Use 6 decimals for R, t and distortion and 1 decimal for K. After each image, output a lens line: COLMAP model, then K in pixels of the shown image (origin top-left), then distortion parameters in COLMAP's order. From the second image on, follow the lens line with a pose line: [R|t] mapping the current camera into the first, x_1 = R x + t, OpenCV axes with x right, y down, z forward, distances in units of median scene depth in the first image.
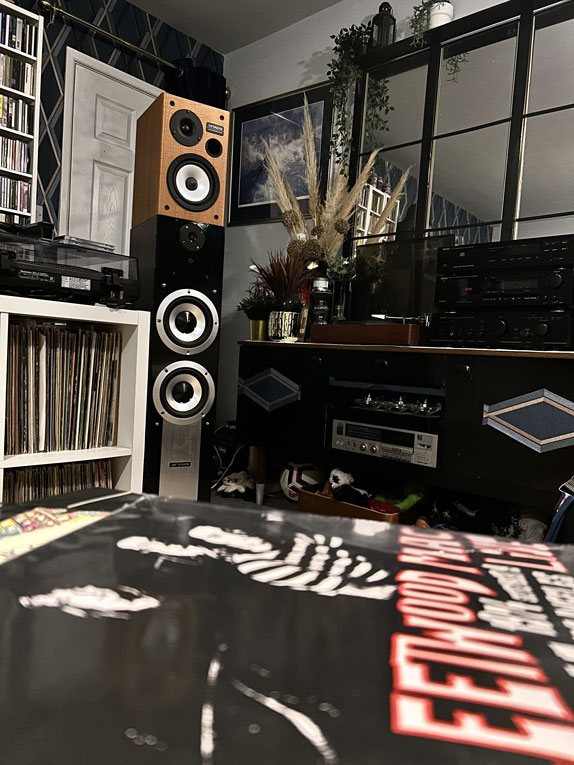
lens RADIAL K [[582.4, 0, 287.0], [0, 582.4, 382.5], [0, 0, 1]] dist [0.055029, -0.060490]
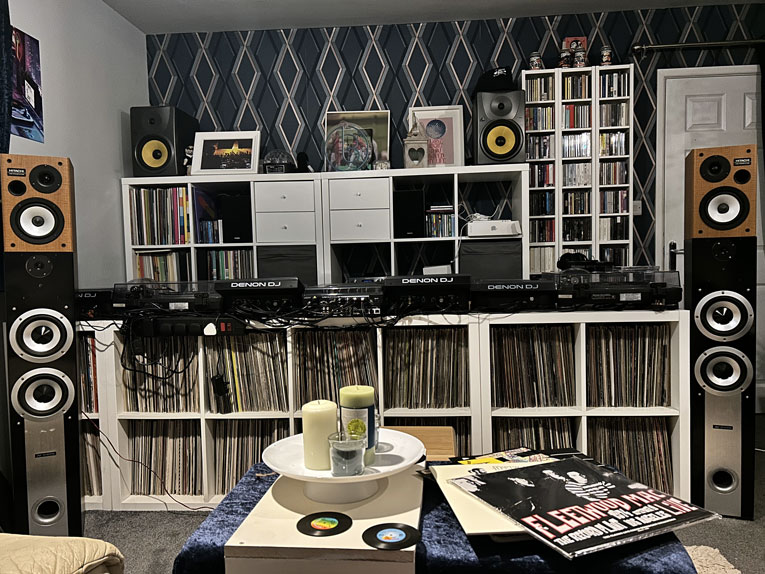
lens RADIAL K [[582.4, 0, 382.5], [0, 582.4, 287.0], [0, 0, 1]] dist [0.055029, -0.060490]
pose [[0.618457, -0.036280, -0.784981, 0.394412], [0.024534, 0.999338, -0.026857, -0.155359], [0.785436, -0.002649, 0.618938, -0.395997]]
